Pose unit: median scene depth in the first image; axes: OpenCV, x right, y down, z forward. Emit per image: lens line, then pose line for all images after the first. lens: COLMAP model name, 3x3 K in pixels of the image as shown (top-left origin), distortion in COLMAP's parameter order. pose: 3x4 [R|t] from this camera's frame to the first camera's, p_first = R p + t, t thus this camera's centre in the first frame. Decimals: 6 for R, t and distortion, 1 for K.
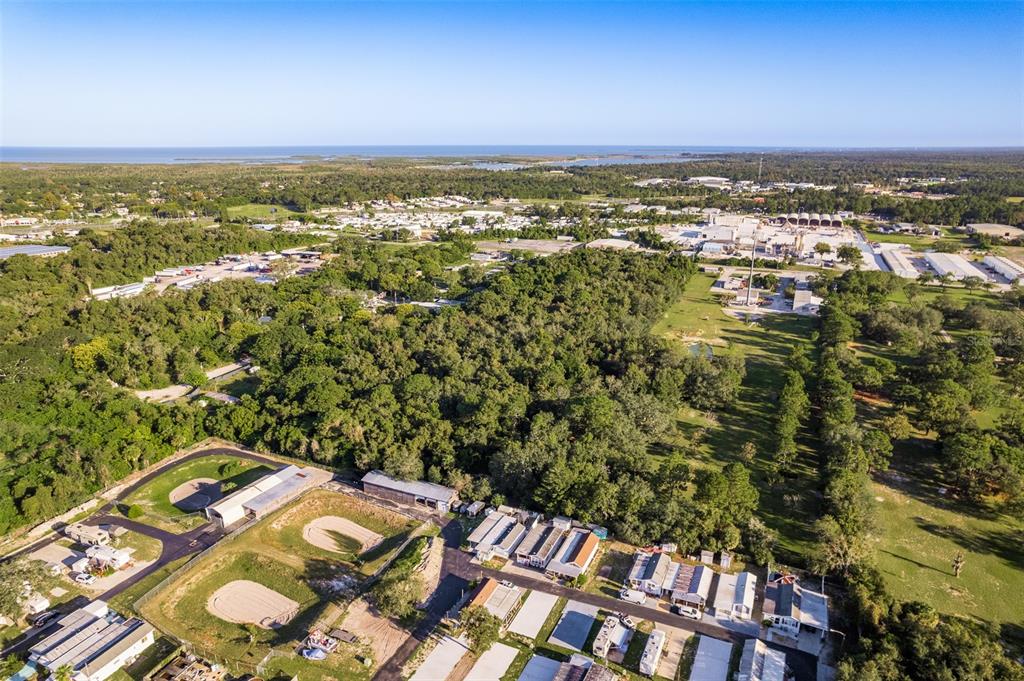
lens RADIAL K [[663.0, 0, 512.0], [0, 663.0, 340.5], [0, 0, 1]] dist [-0.061829, 0.064077]
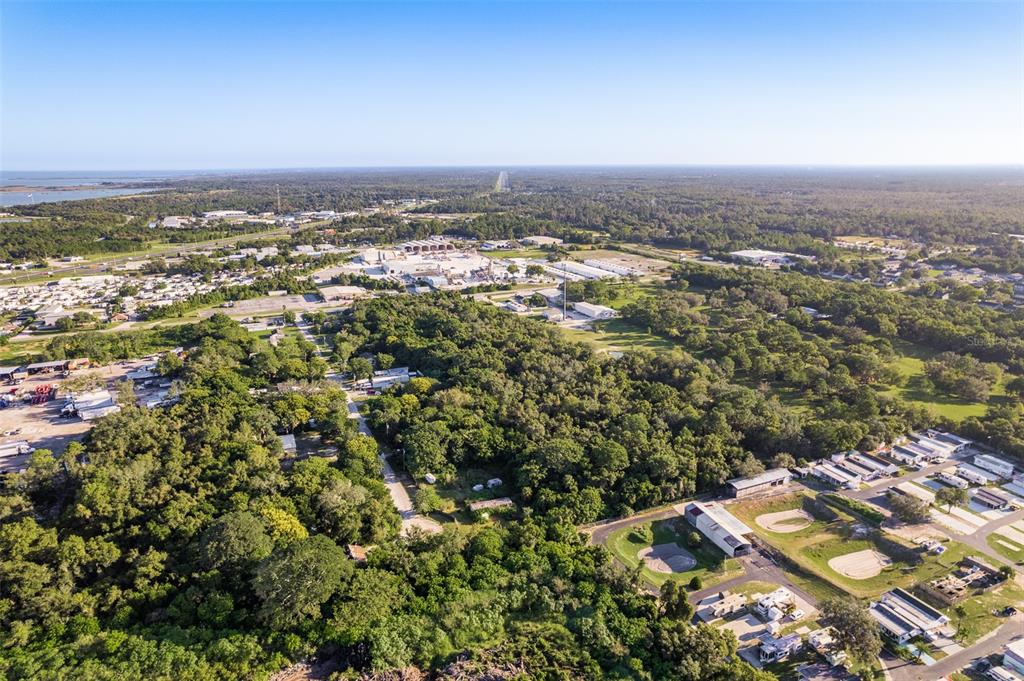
lens RADIAL K [[658.4, 0, 525.3], [0, 658.4, 340.3], [0, 0, 1]] dist [-0.058200, 0.062069]
pose [[0.652284, -0.202822, 0.730335, -0.983308], [0.224114, 0.972061, 0.069789, -0.186059], [-0.724084, 0.118156, 0.679515, 0.268318]]
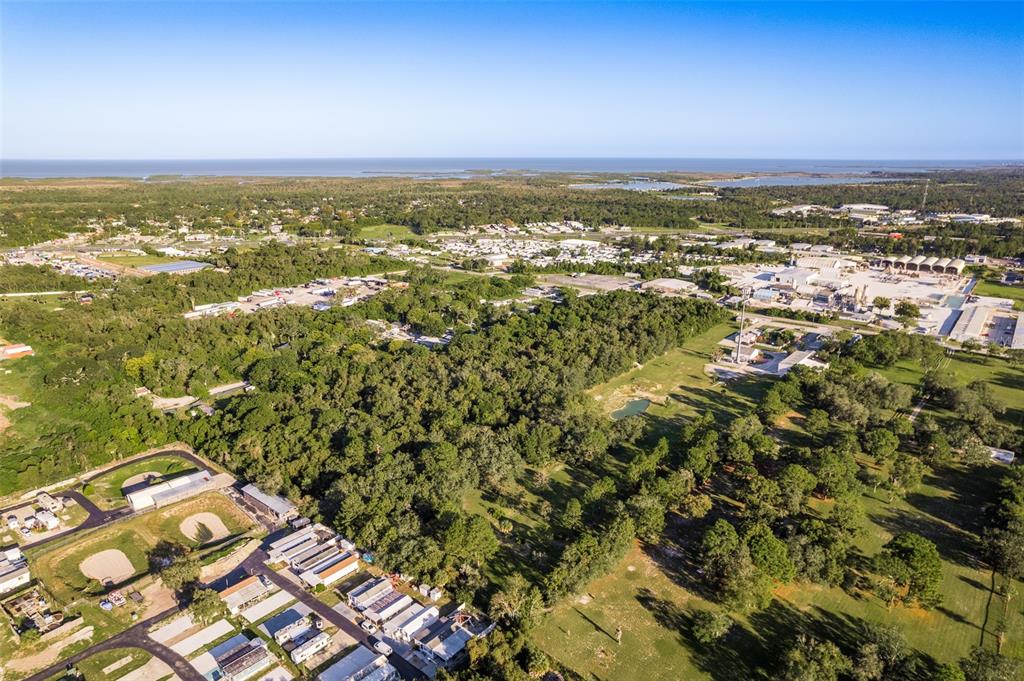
lens RADIAL K [[663.0, 0, 512.0], [0, 663.0, 340.5], [0, 0, 1]] dist [-0.061829, 0.064077]
pose [[0.964796, 0.072828, -0.252716, 0.422109], [-0.076883, 0.997021, -0.006192, -0.081840], [0.251512, 0.025404, 0.967521, -0.097102]]
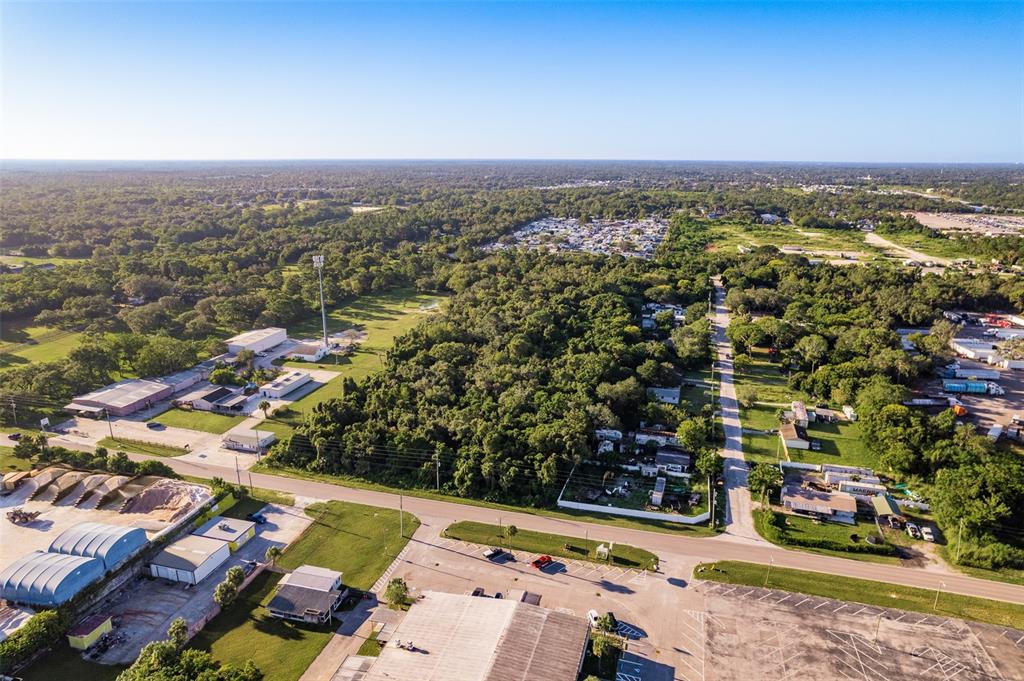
lens RADIAL K [[663.0, 0, 512.0], [0, 663.0, 340.5], [0, 0, 1]] dist [-0.061829, 0.064077]
pose [[-0.988812, 0.033916, -0.145257, 0.381579], [-0.049071, 0.845640, 0.531493, -0.763956], [0.140861, 0.532675, -0.834515, 2.589835]]
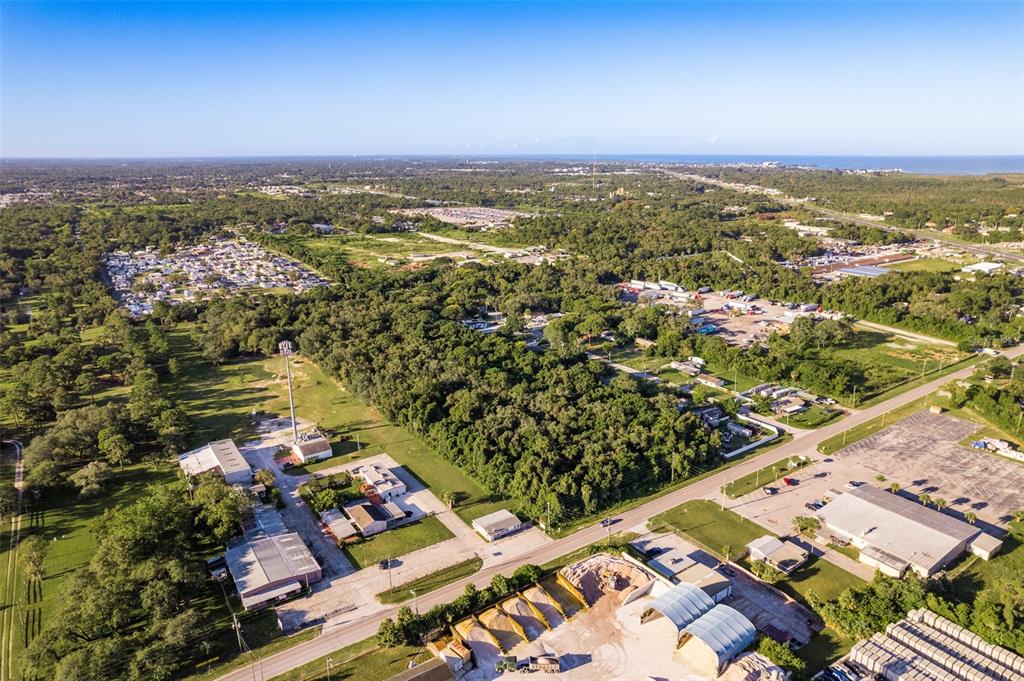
lens RADIAL K [[663.0, 0, 512.0], [0, 663.0, 340.5], [0, 0, 1]] dist [-0.061829, 0.064077]
pose [[-0.516475, 0.236429, -0.823015, 1.220471], [-0.243548, 0.880875, 0.405887, -0.757089], [0.820937, 0.410074, -0.397368, 2.174802]]
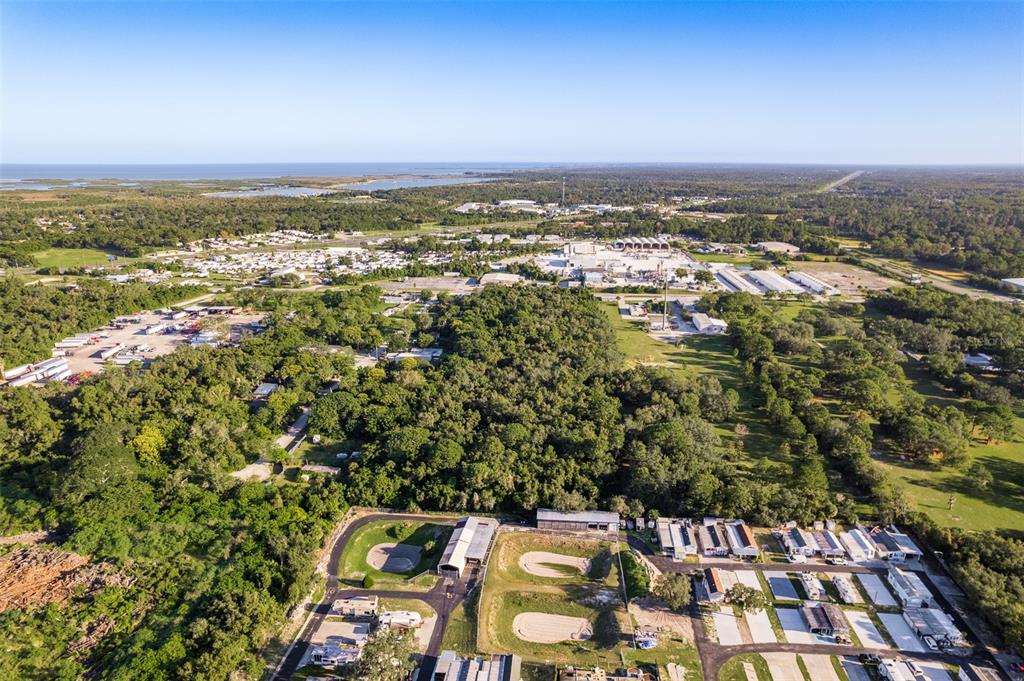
lens RADIAL K [[668.9, 0, 518.9], [0, 668.9, 342.1], [0, 0, 1]] dist [-0.058918, 0.063620]
pose [[0.942185, -0.088331, 0.323241, -0.436698], [0.095749, 0.995380, -0.007086, -0.072153], [-0.321122, 0.037627, 0.946290, -0.104925]]
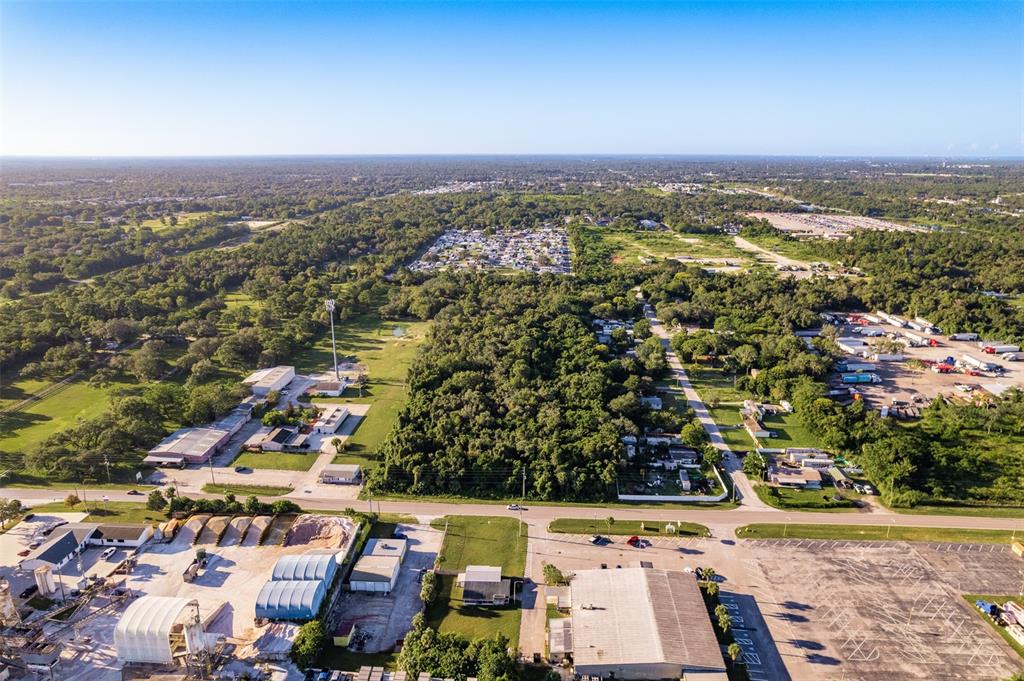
lens RADIAL K [[663.0, 0, 512.0], [0, 663.0, 340.5], [0, 0, 1]] dist [-0.061829, 0.064077]
pose [[-0.934417, 0.096049, -0.342986, 0.669320], [-0.104809, 0.846173, 0.522499, -0.902100], [0.340411, 0.524181, -0.780612, 2.661365]]
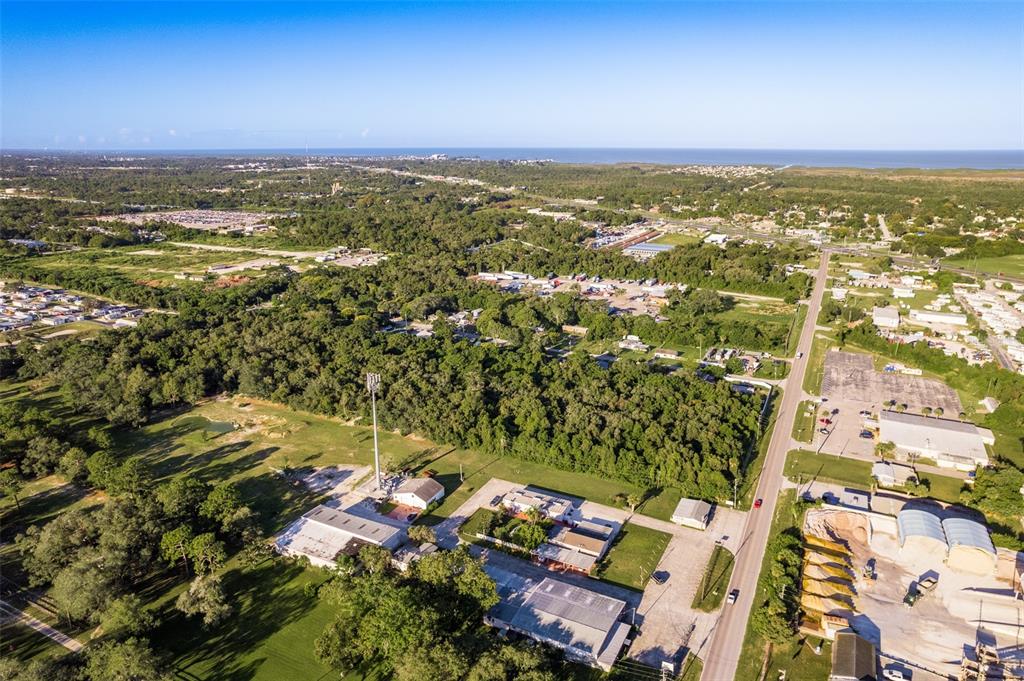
lens RADIAL K [[663.0, 0, 512.0], [0, 663.0, 340.5], [0, 0, 1]] dist [-0.061829, 0.064077]
pose [[-0.045489, 0.284089, -0.957718, 1.363521], [-0.286057, 0.914859, 0.284963, -0.587588], [0.957132, 0.286924, 0.039650, 1.595727]]
